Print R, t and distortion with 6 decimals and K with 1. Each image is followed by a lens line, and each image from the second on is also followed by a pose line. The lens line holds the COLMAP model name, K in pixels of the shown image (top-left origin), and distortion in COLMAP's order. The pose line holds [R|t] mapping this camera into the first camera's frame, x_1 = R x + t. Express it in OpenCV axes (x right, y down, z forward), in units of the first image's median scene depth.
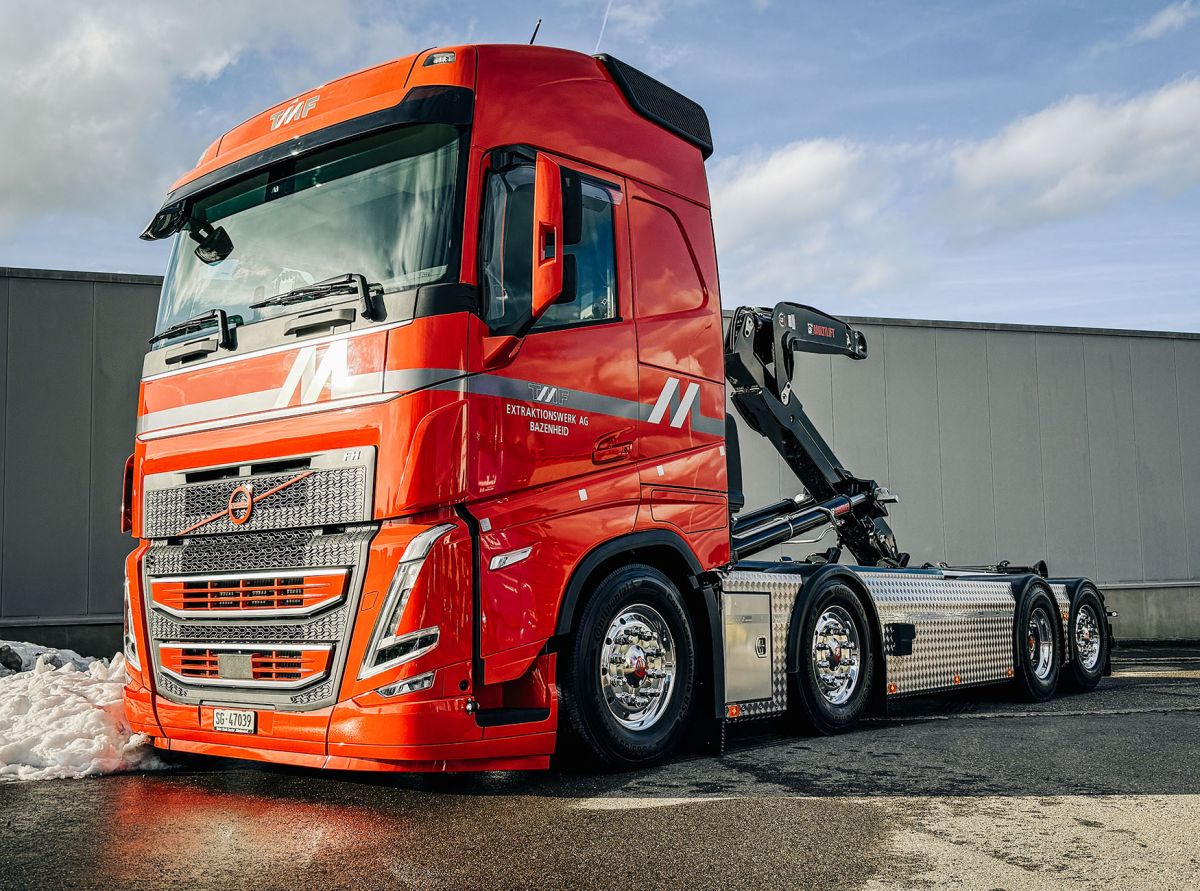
lens RADIAL K [[1292.2, 0, 600.0], [0, 1292.2, 445.5], [0, 0, 1]] dist [0.052296, -0.015305]
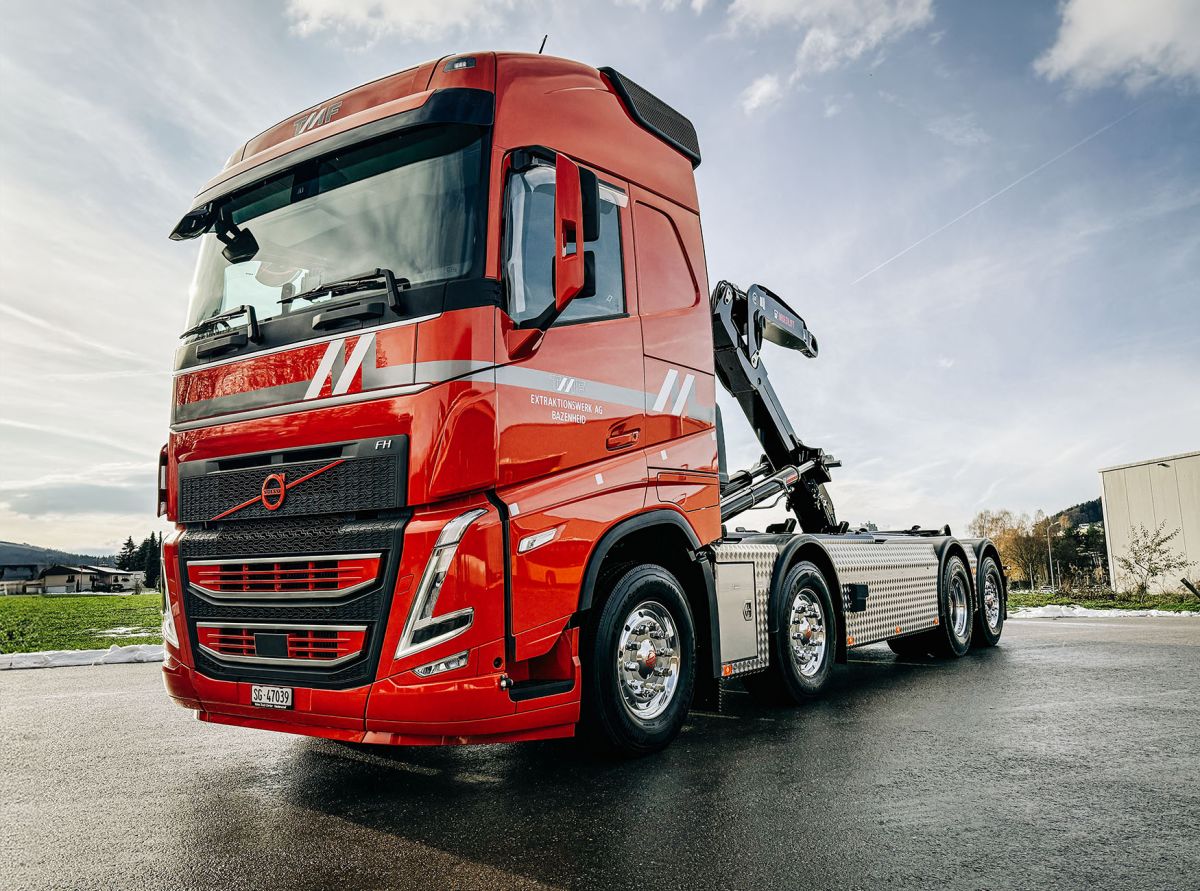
lens RADIAL K [[1060.2, 0, 623.8], [0, 1060.2, 461.7], [0, 0, 1]] dist [0.097928, -0.256605]
pose [[0.997969, -0.010750, 0.062791, -0.046289], [0.008831, 0.999488, 0.030762, -0.002589], [-0.063090, -0.030145, 0.997552, 0.115841]]
